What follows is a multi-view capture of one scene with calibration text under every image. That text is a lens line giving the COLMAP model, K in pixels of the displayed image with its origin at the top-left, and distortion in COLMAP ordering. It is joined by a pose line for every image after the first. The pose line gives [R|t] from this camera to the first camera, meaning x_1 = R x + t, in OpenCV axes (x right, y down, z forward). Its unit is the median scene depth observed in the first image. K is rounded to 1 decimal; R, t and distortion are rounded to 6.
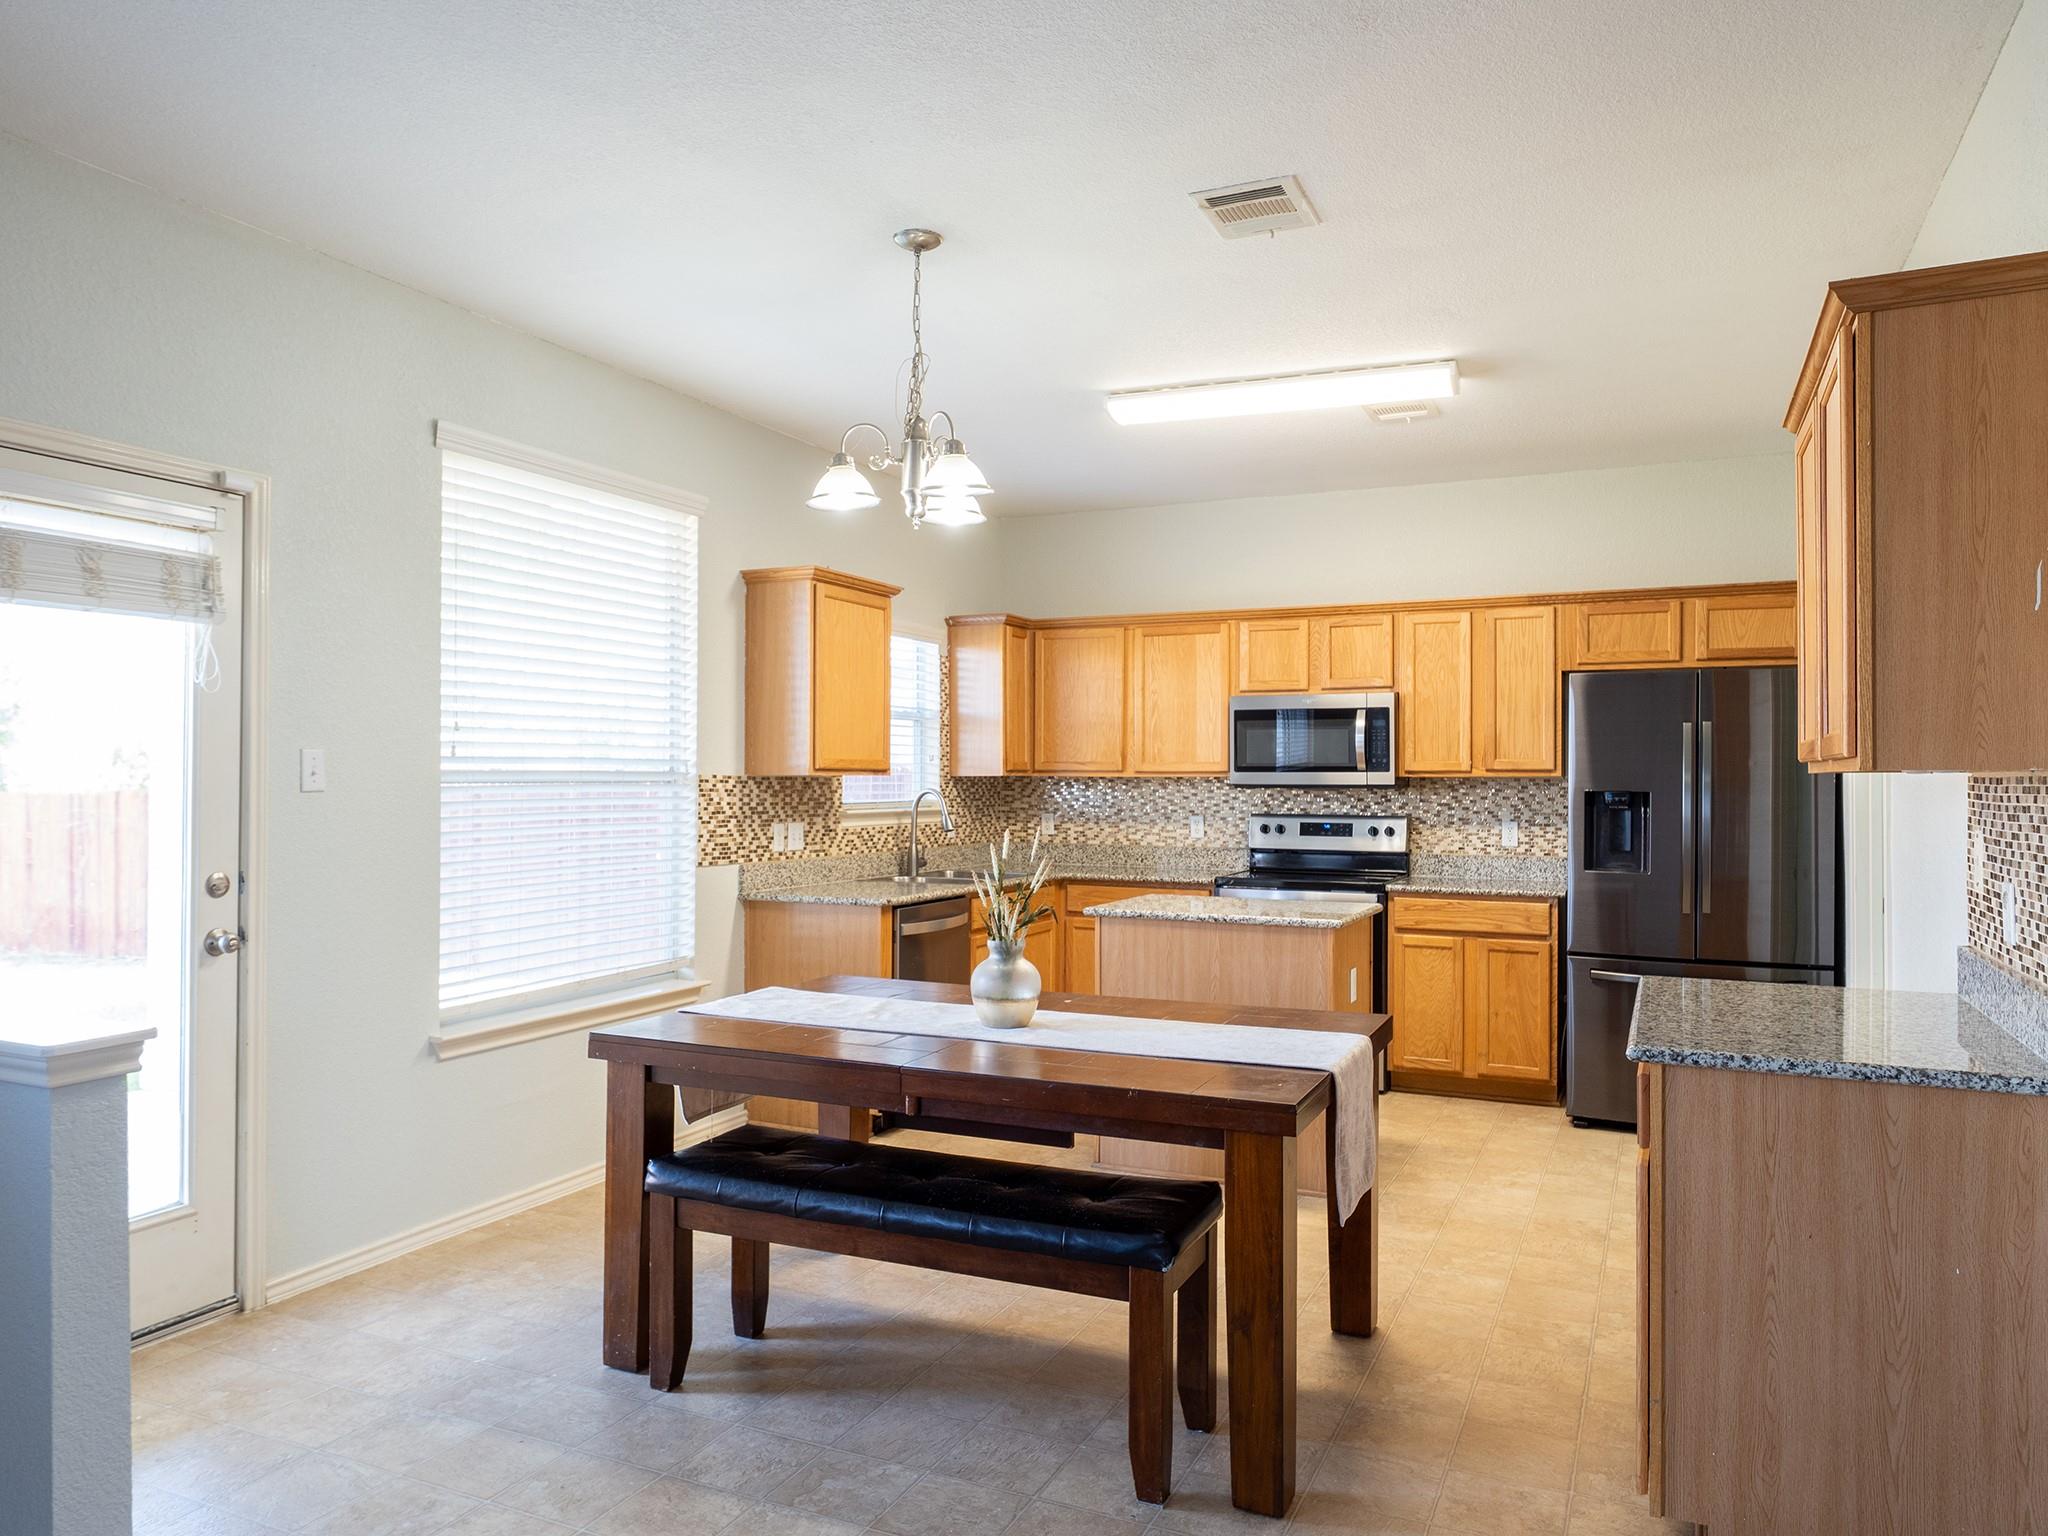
lens RADIAL K [[1395.8, 0, 1027.0], [0, 1395.8, 762.2], [0, 0, 1]] dist [0.001832, -0.002274]
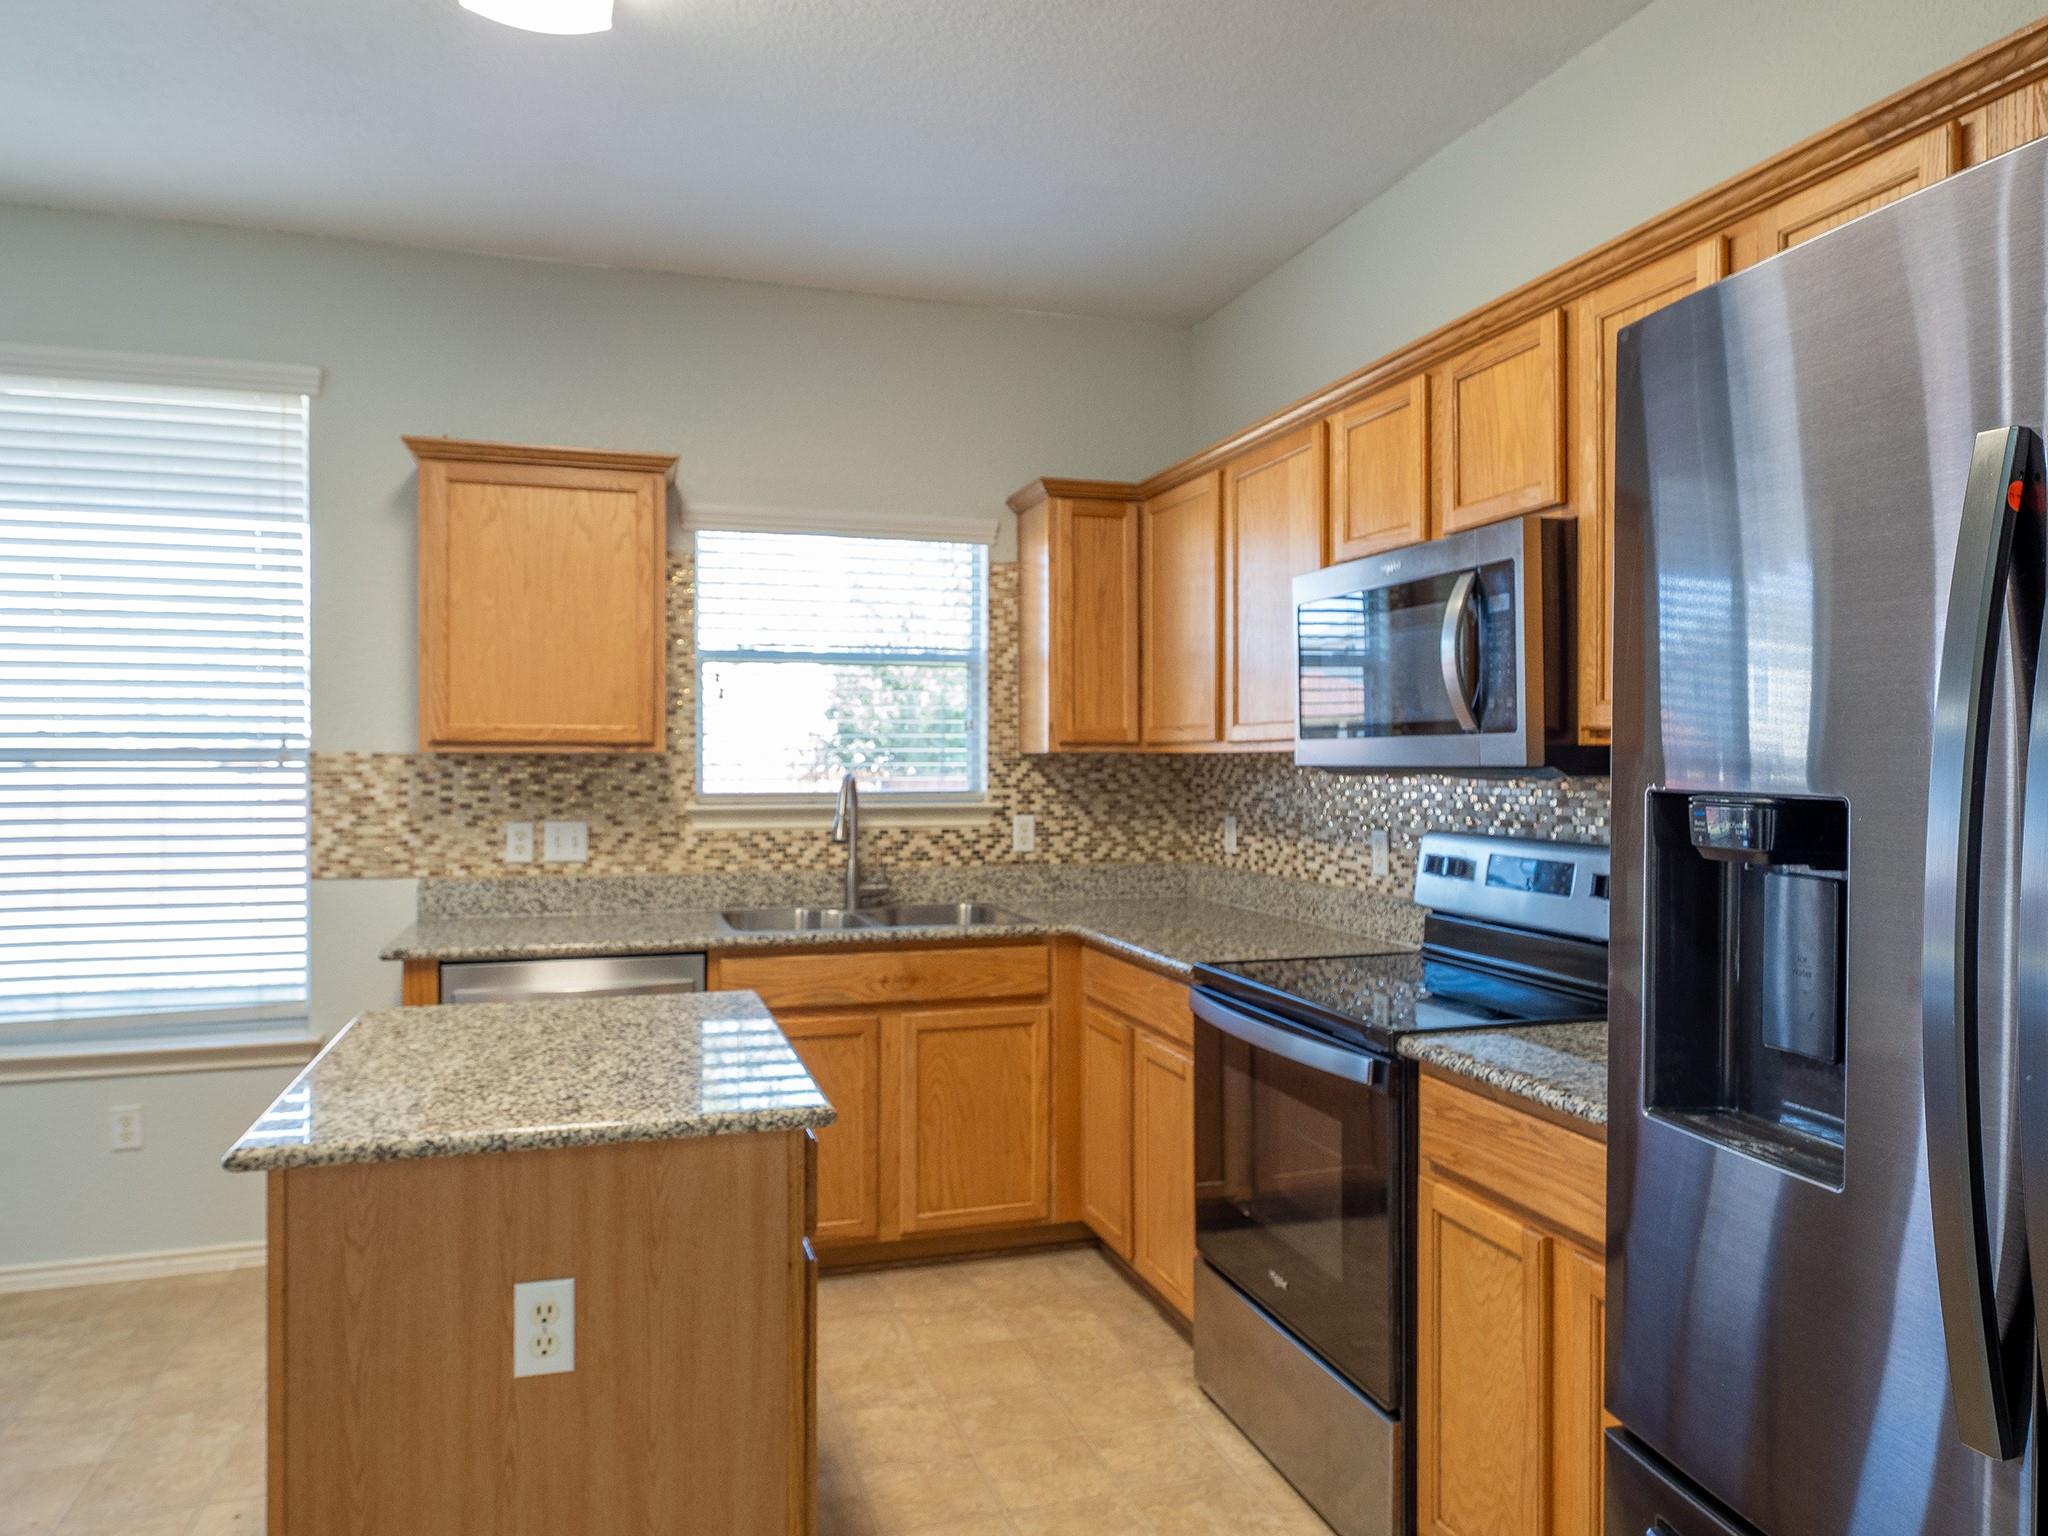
lens RADIAL K [[1334.8, 0, 1017.6], [0, 1334.8, 762.2], [0, 0, 1]] dist [-0.030431, -0.000344]
pose [[0.666947, -0.001919, -0.745103, 0.529194], [0.010576, 0.999920, 0.006891, 0.013250], [0.745030, -0.012476, 0.666914, 0.811725]]
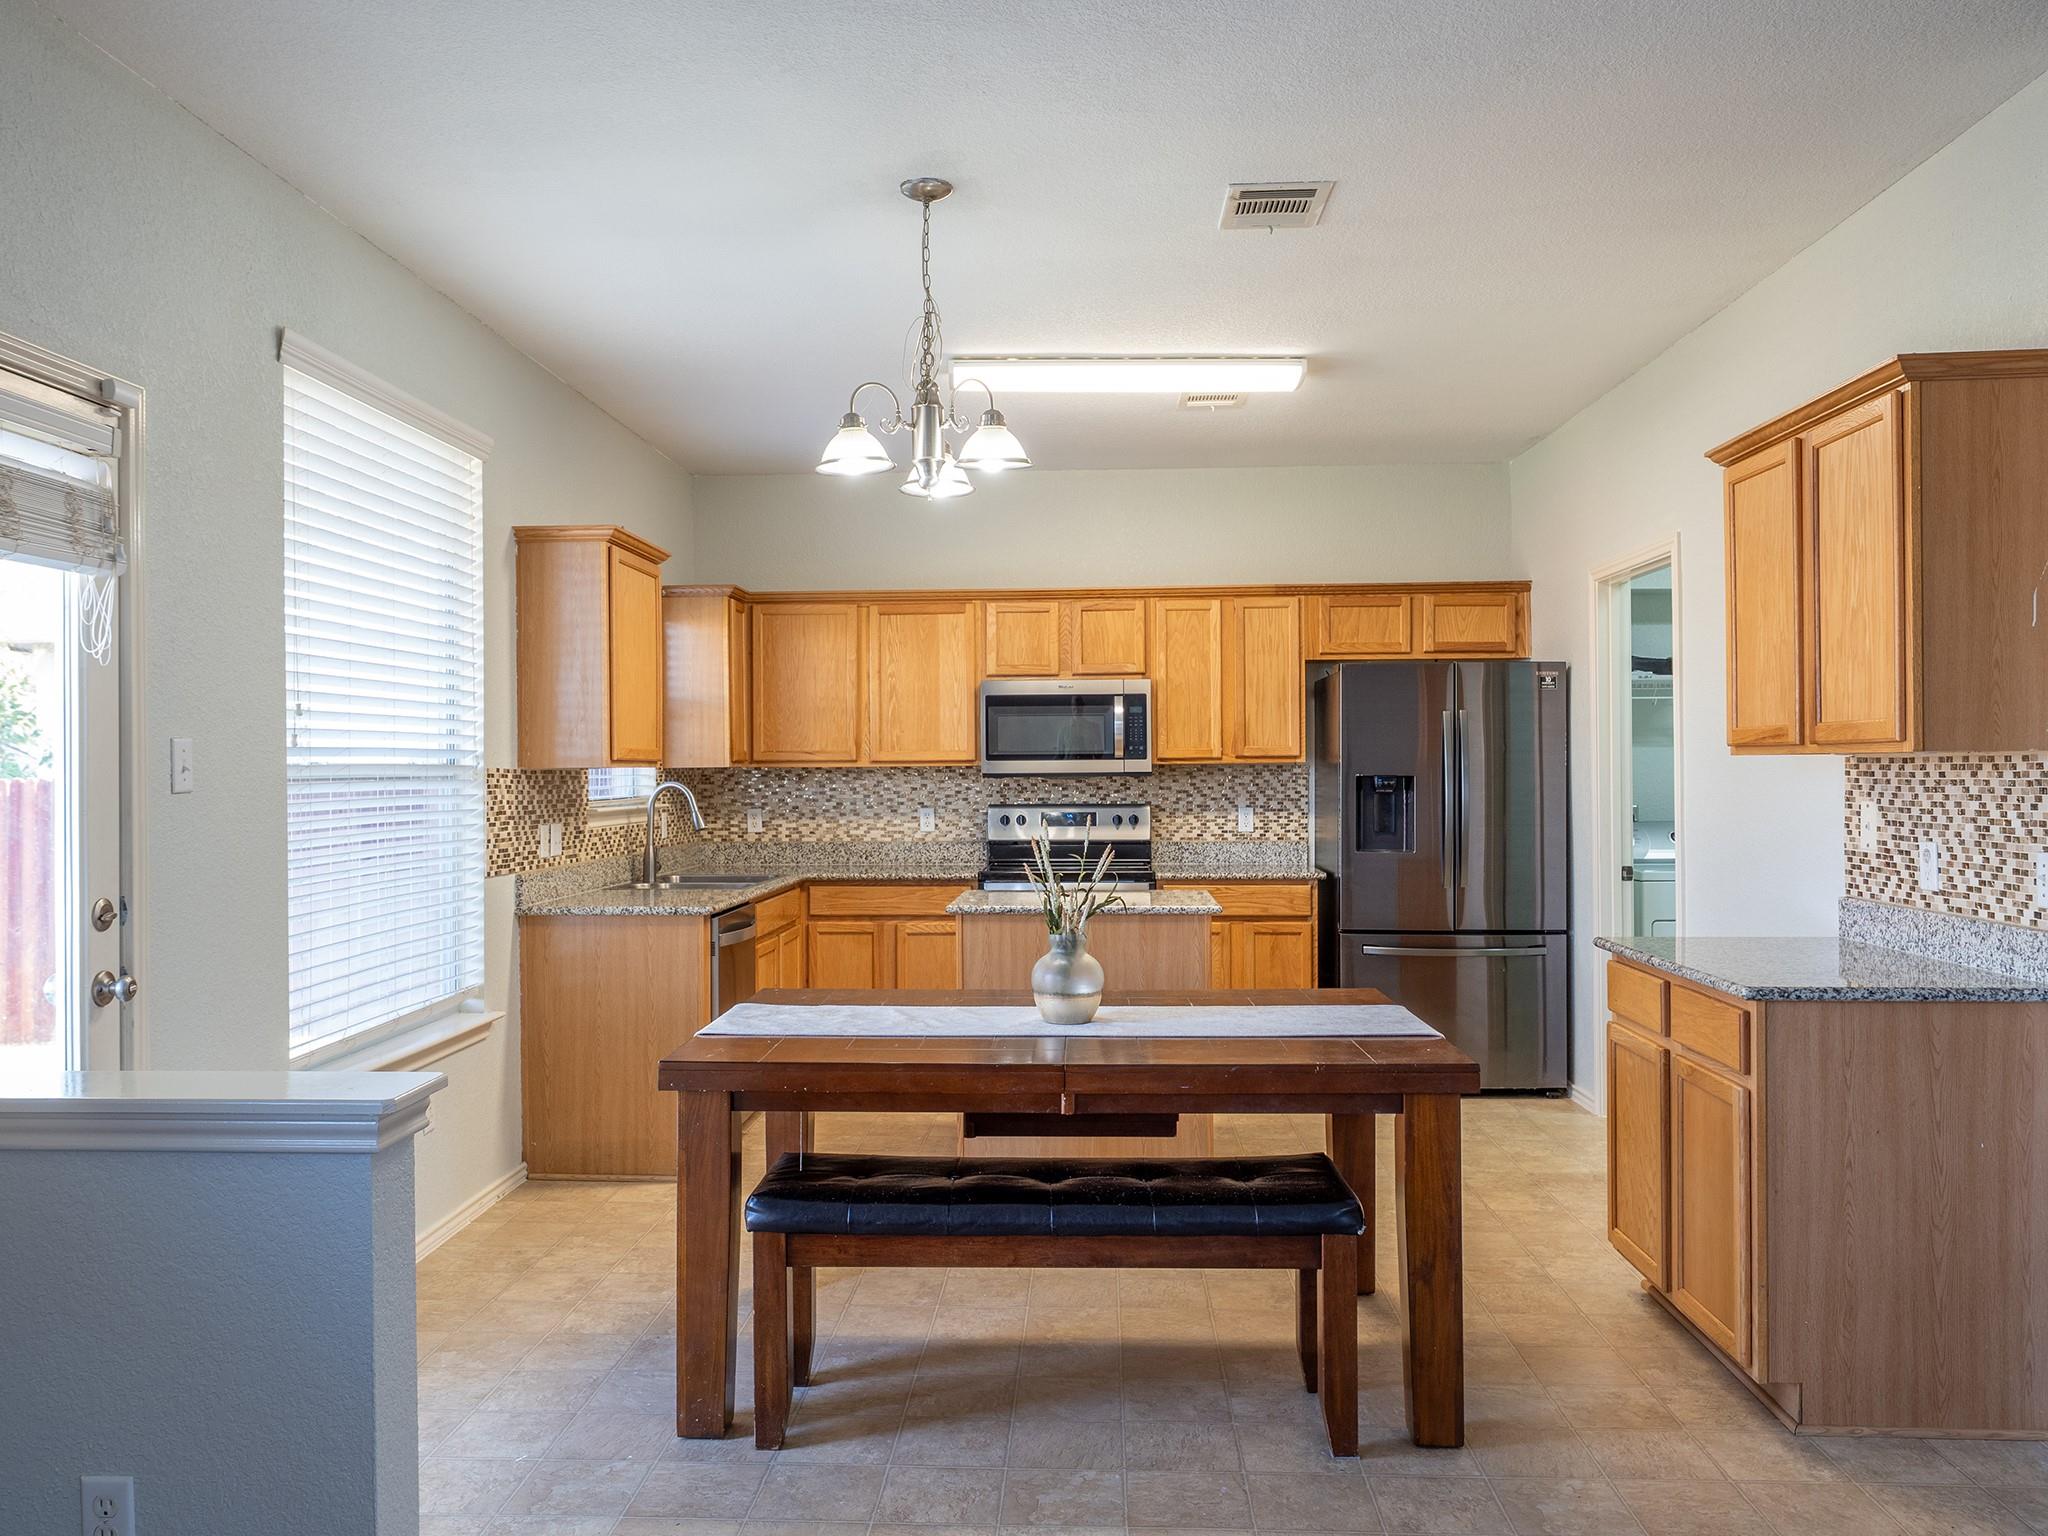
lens RADIAL K [[1565.7, 0, 1027.6], [0, 1565.7, 767.6], [0, 0, 1]] dist [-0.001073, 0.007061]
pose [[0.926857, -0.009701, 0.375290, -0.286783], [0.005888, 0.999919, 0.011306, -0.000219], [-0.375369, -0.008270, 0.926839, 0.003313]]
